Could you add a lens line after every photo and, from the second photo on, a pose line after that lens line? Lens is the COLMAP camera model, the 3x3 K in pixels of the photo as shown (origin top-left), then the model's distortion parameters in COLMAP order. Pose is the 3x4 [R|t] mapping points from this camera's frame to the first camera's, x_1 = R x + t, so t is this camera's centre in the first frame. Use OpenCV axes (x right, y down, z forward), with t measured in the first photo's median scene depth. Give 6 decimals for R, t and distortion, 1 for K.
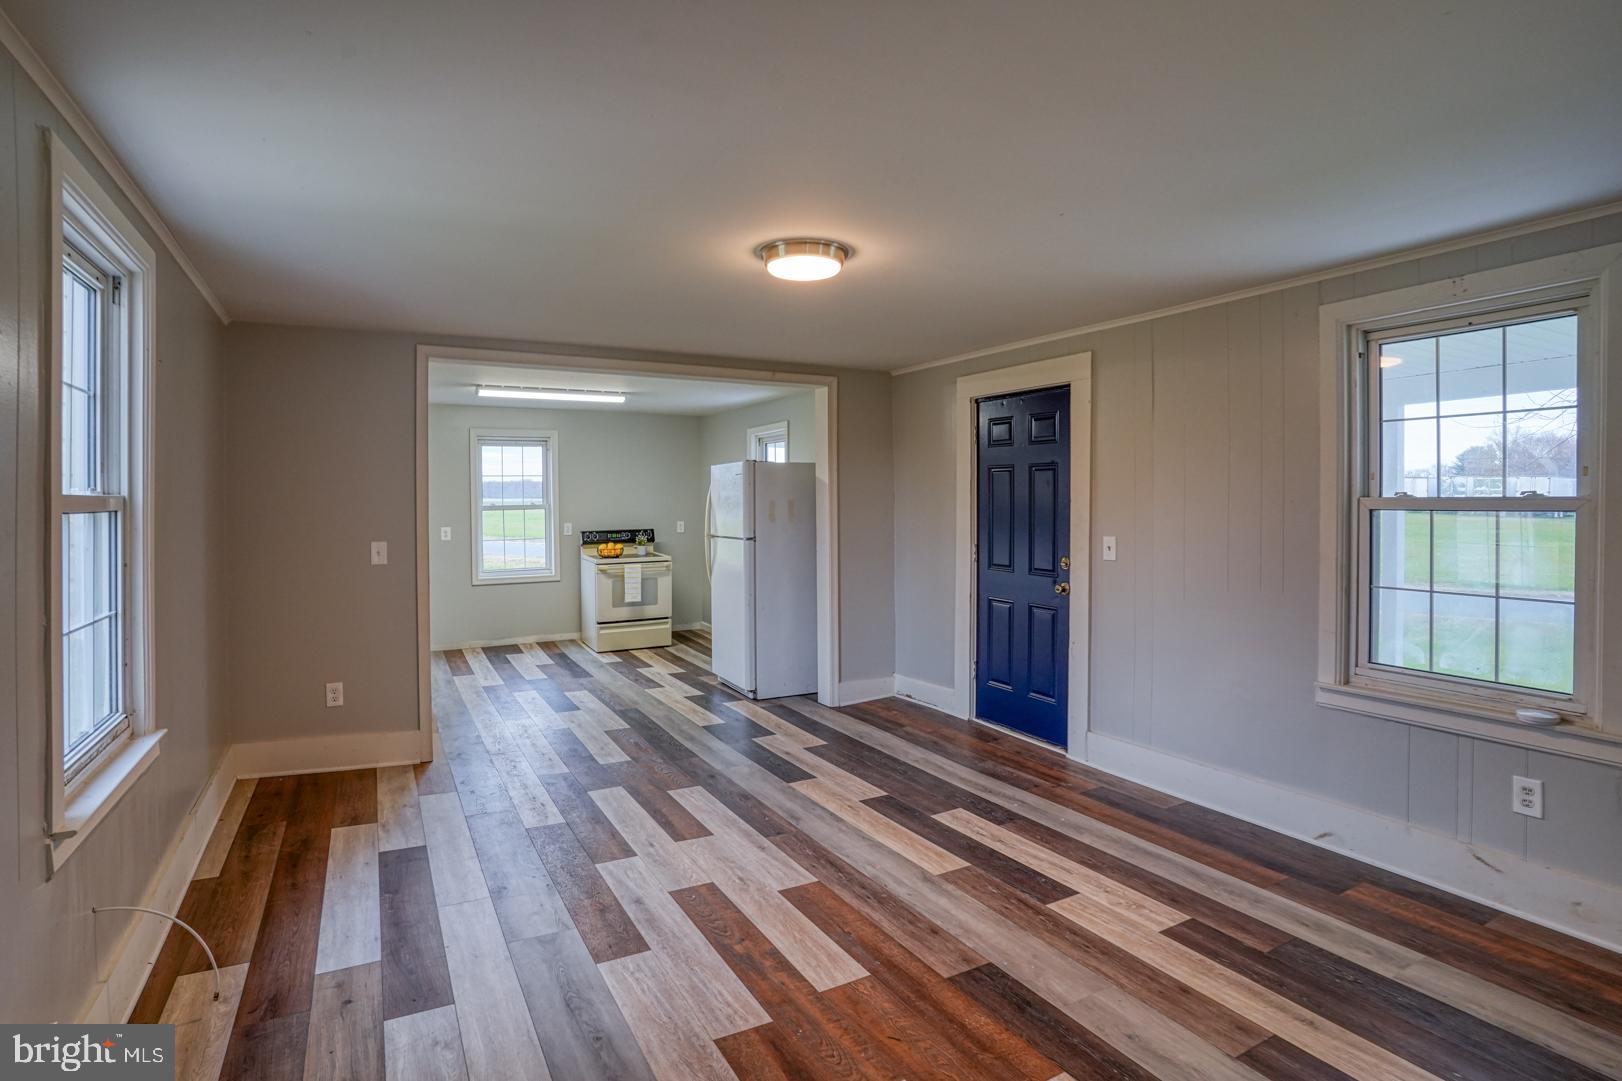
lens RADIAL K [[808.5, 0, 811.4], [0, 808.5, 508.6], [0, 0, 1]] dist [-0.081029, 0.000031]
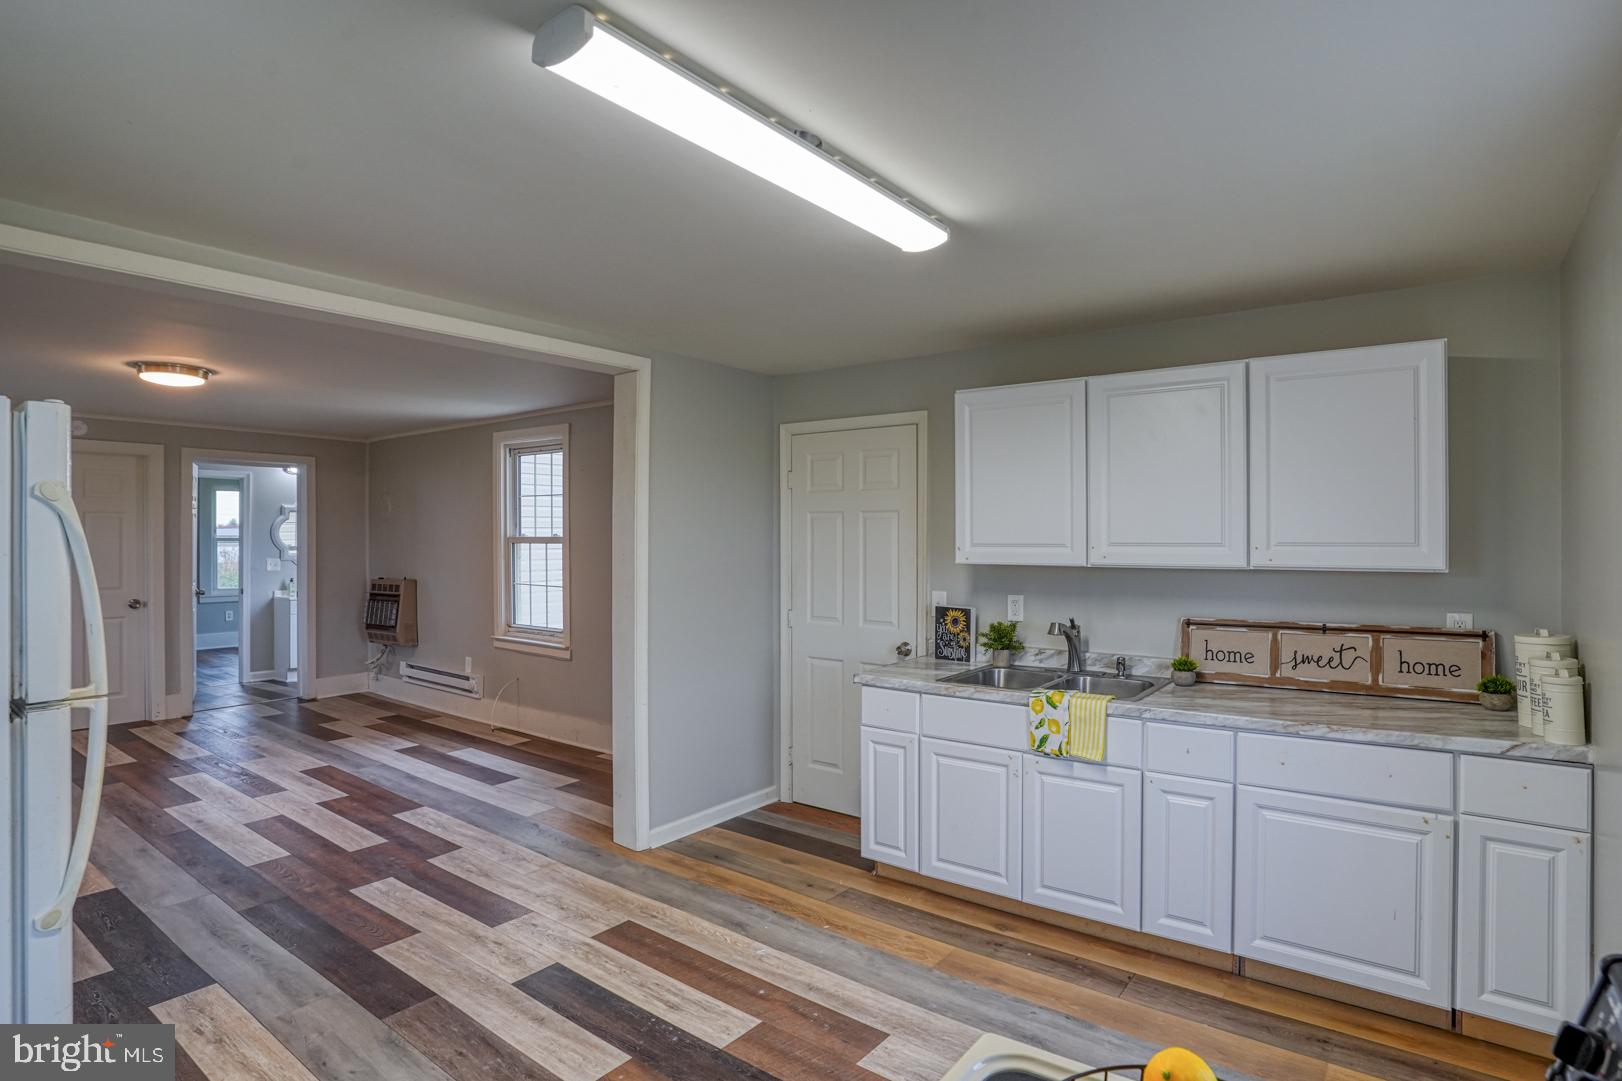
lens RADIAL K [[825.2, 0, 843.3], [0, 825.2, 539.2], [0, 0, 1]] dist [-0.050413, 0.037733]
pose [[-0.909023, -0.001315, -0.416743, -0.373706], [-0.001946, 0.999998, 0.001088, -0.016328], [0.416741, 0.001800, -0.909023, 2.145888]]
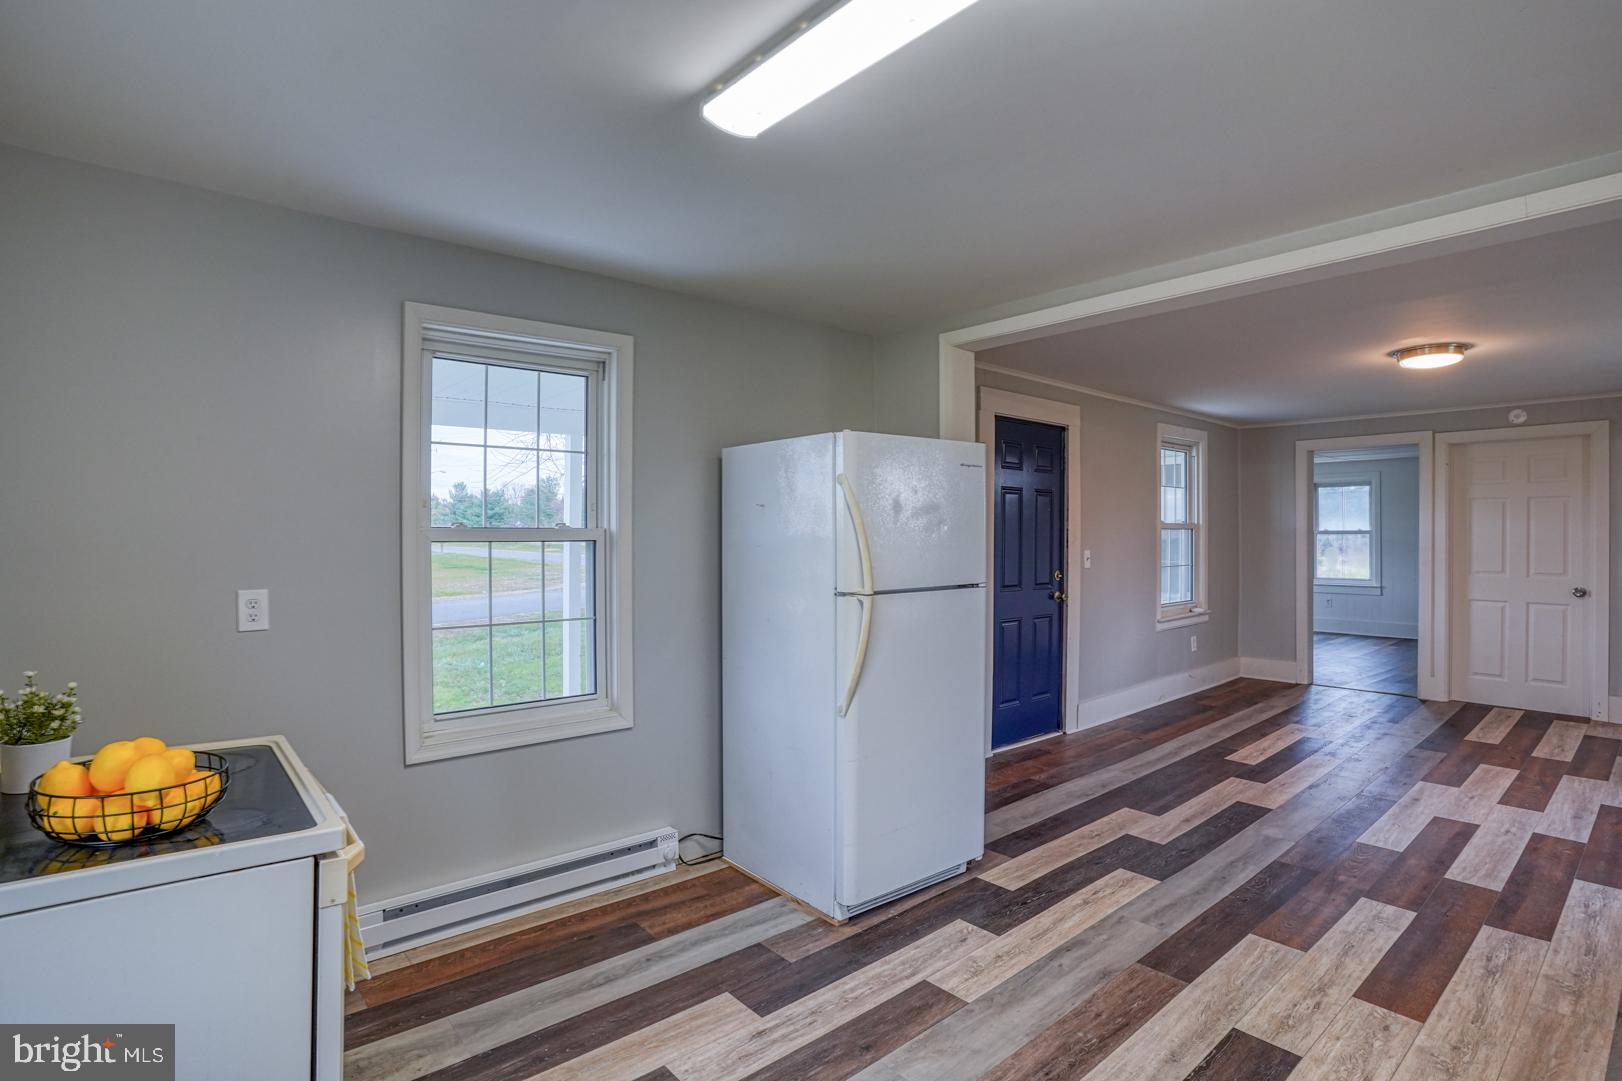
lens RADIAL K [[825.2, 0, 843.3], [0, 825.2, 539.2], [0, 0, 1]] dist [-0.050413, 0.037733]
pose [[-0.250226, -0.005953, 0.968169, -0.889004], [-0.001320, 0.999982, 0.005807, 0.009459], [-0.968186, 0.000175, -0.250230, 1.823115]]
